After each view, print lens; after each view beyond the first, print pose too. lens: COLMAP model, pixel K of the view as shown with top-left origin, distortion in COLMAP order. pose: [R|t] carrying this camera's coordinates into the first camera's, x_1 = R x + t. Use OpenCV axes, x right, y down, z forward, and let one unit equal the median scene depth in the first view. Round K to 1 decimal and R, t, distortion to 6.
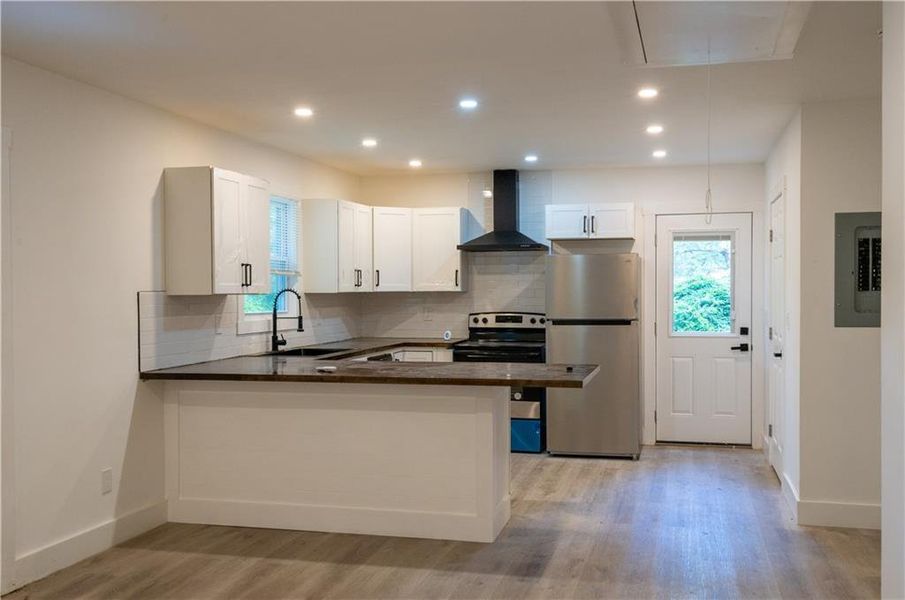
lens RADIAL K [[904.3, 0, 473.1], [0, 904.3, 340.1], [0, 0, 1]] dist [0.058044, 0.000000]
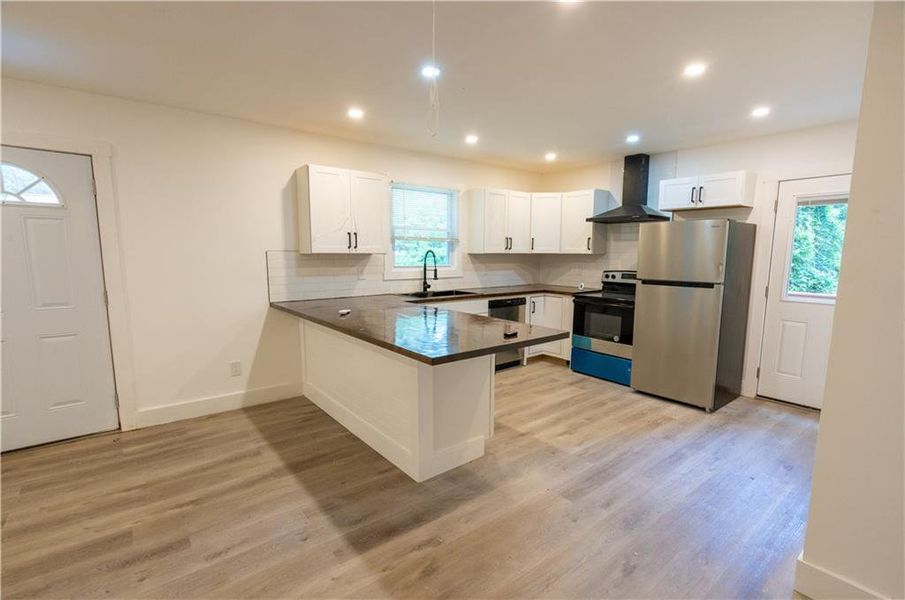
lens RADIAL K [[421.3, 0, 466.2], [0, 421.3, 315.0], [0, 0, 1]] dist [-0.000842, -0.000758]
pose [[0.795053, 0.099881, -0.598260, 0.244497], [-0.044011, 0.993248, 0.107337, -0.025924], [0.604941, -0.059008, 0.794081, 0.441768]]
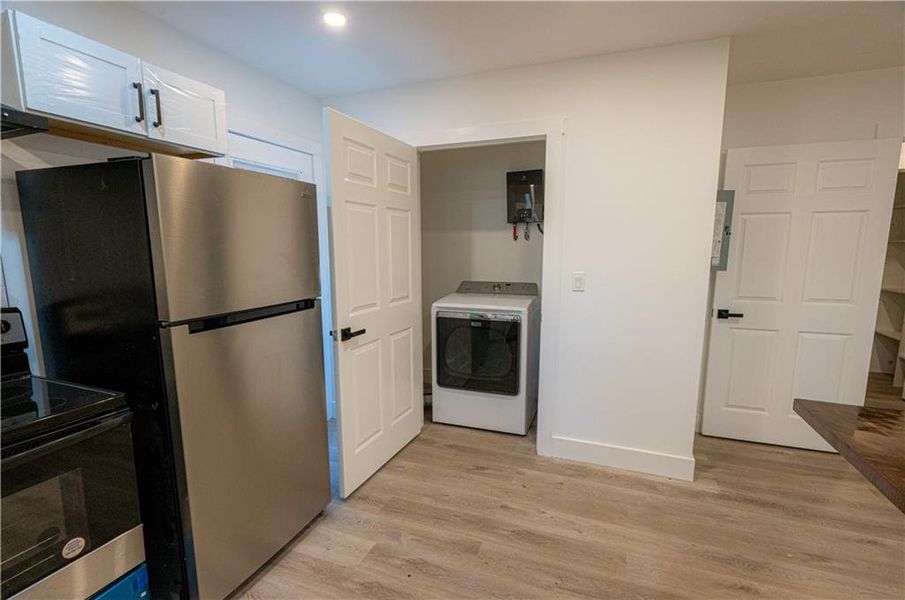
lens RADIAL K [[421.3, 0, 456.6], [0, 421.3, 311.5], [0, 0, 1]] dist [-0.000842, -0.000758]
pose [[0.142518, -0.148533, 0.978584, -0.082639], [0.049931, 0.988496, 0.142766, -0.049751], [-0.988532, 0.028515, 0.148295, 0.877921]]
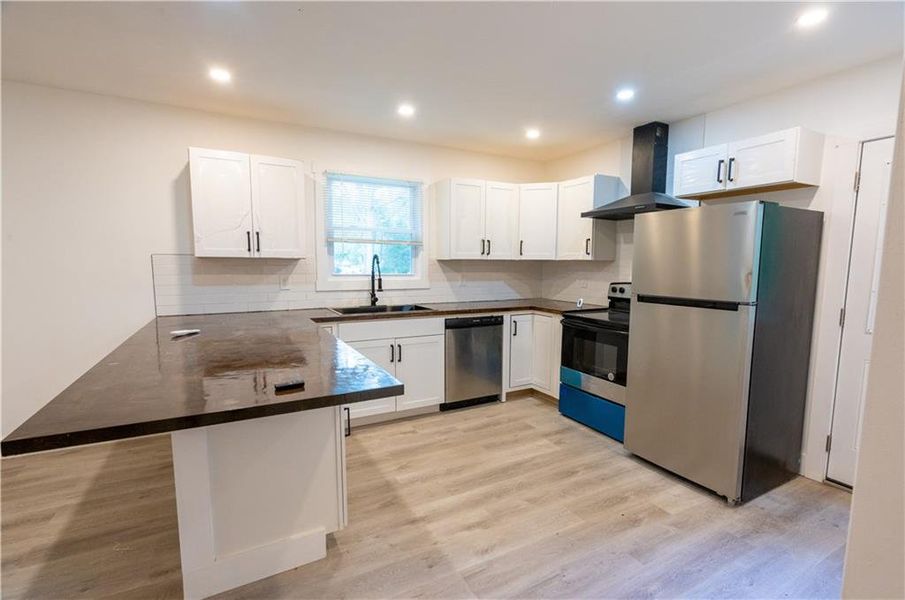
lens RADIAL K [[421.3, 0, 466.5], [0, 421.3, 314.0], [0, 0, 1]] dist [-0.000842, -0.000758]
pose [[0.672749, 0.099355, -0.733169, 0.270327], [-0.052015, 0.994842, 0.087087, -0.031282], [0.738040, -0.020452, 0.674447, 0.652286]]
